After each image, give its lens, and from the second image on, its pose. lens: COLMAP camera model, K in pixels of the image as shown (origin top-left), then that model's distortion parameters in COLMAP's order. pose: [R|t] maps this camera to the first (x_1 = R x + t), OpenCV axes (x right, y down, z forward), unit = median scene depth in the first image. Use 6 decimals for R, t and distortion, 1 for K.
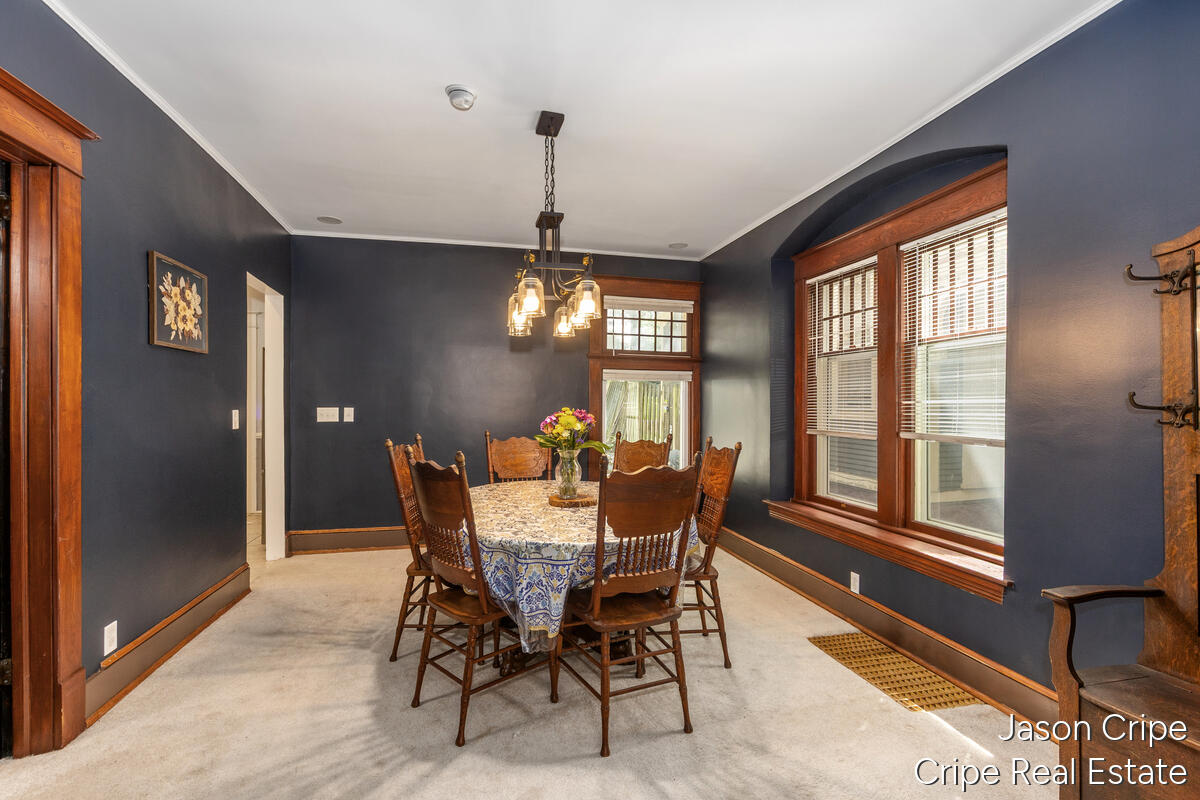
lens RADIAL K [[547.6, 0, 602.8], [0, 547.6, 409.1], [0, 0, 1]] dist [-0.003718, 0.000068]
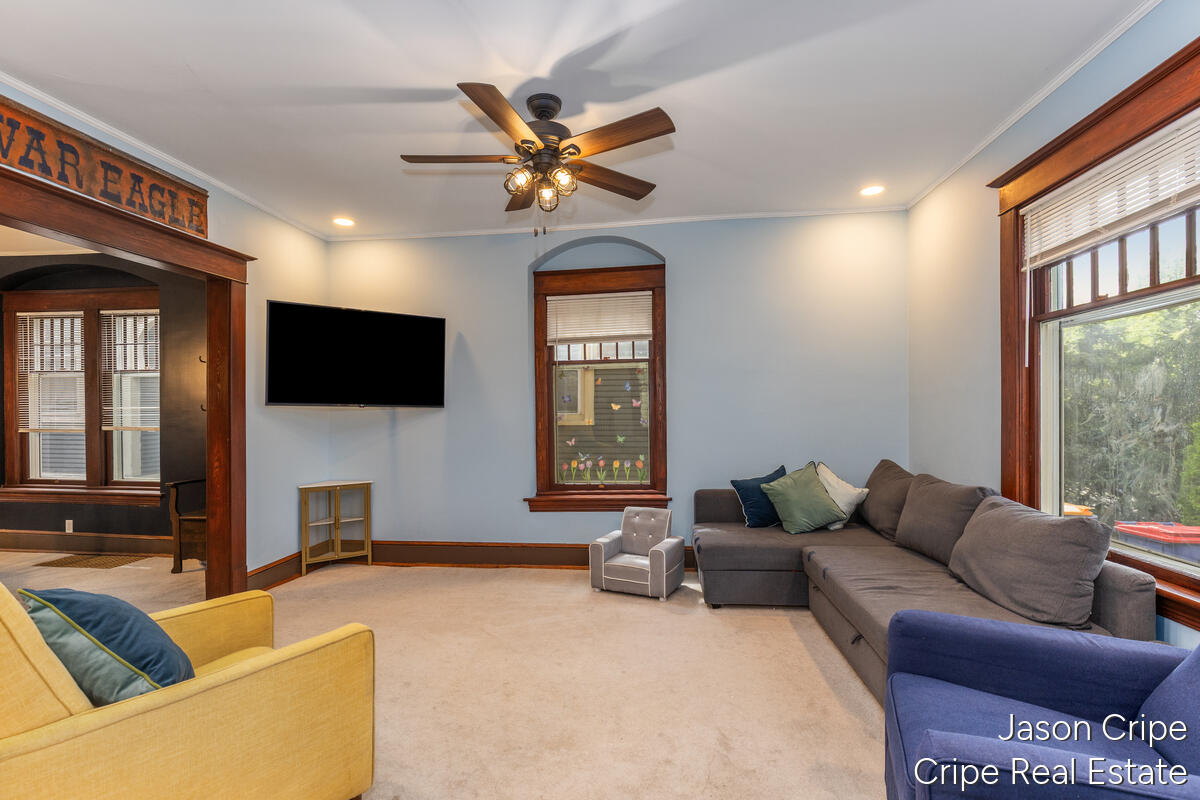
lens RADIAL K [[566.3, 0, 604.8], [0, 566.3, 410.9], [0, 0, 1]] dist [-0.001733, -0.000525]
pose [[0.354893, -0.012963, 0.934817, -0.444071], [0.008629, 0.999907, 0.010589, -0.007543], [-0.934867, 0.004308, 0.354972, -0.889255]]
